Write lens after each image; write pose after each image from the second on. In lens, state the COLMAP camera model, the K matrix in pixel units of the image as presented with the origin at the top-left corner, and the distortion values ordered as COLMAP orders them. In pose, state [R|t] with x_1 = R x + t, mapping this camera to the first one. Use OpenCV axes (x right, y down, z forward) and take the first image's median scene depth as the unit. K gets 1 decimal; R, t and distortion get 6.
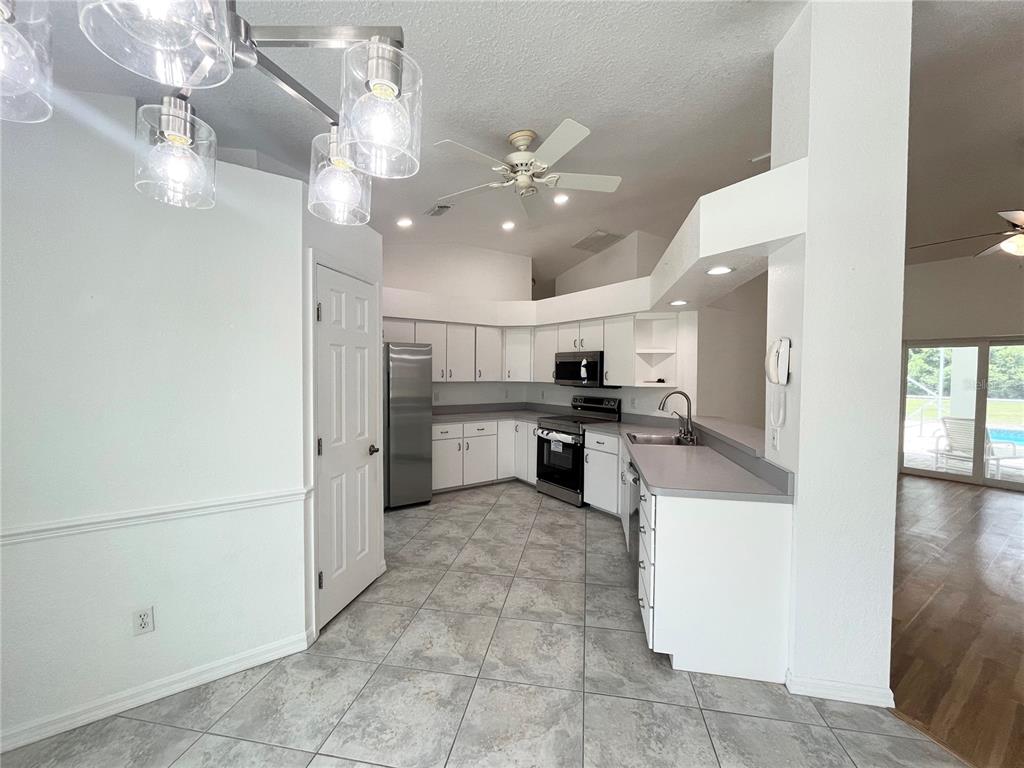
lens RADIAL K [[414.1, 0, 508.6], [0, 414.1, 383.8], [0, 0, 1]] dist [0.002905, 0.000199]
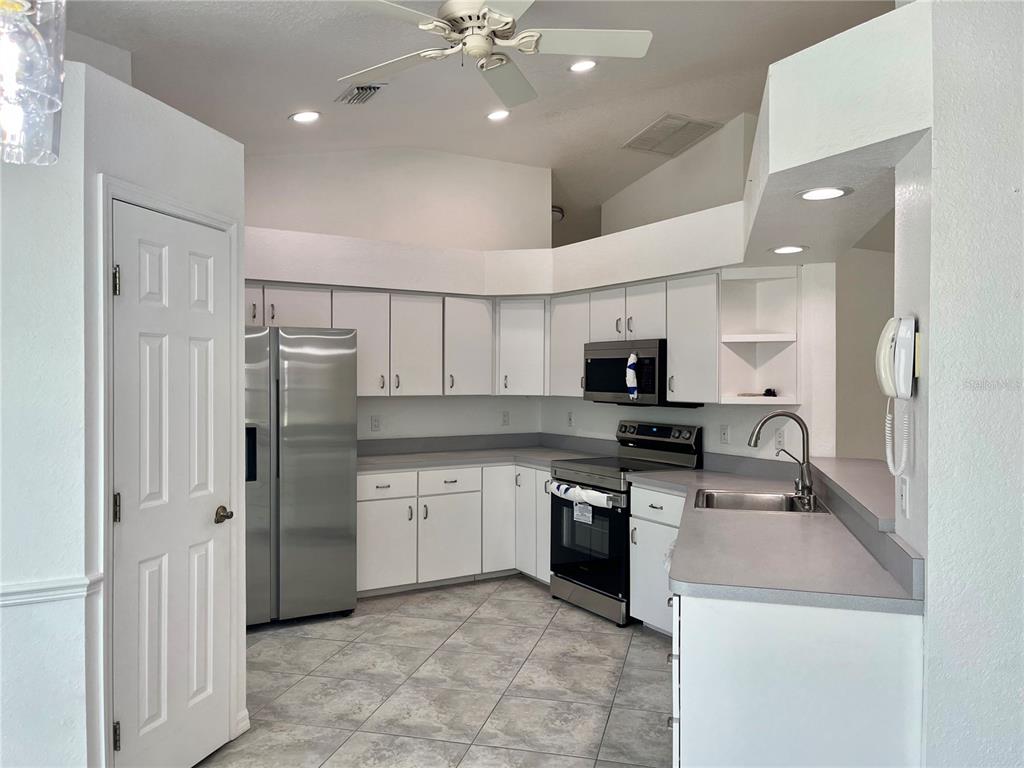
lens RADIAL K [[774.6, 0, 502.5], [0, 774.6, 382.2], [0, 0, 1]] dist [0.025926, -0.023393]
pose [[0.997382, -0.005485, -0.072110, 0.112138], [0.003852, 0.999733, -0.022765, 0.000743], [0.072216, 0.022428, 0.997137, -0.045288]]
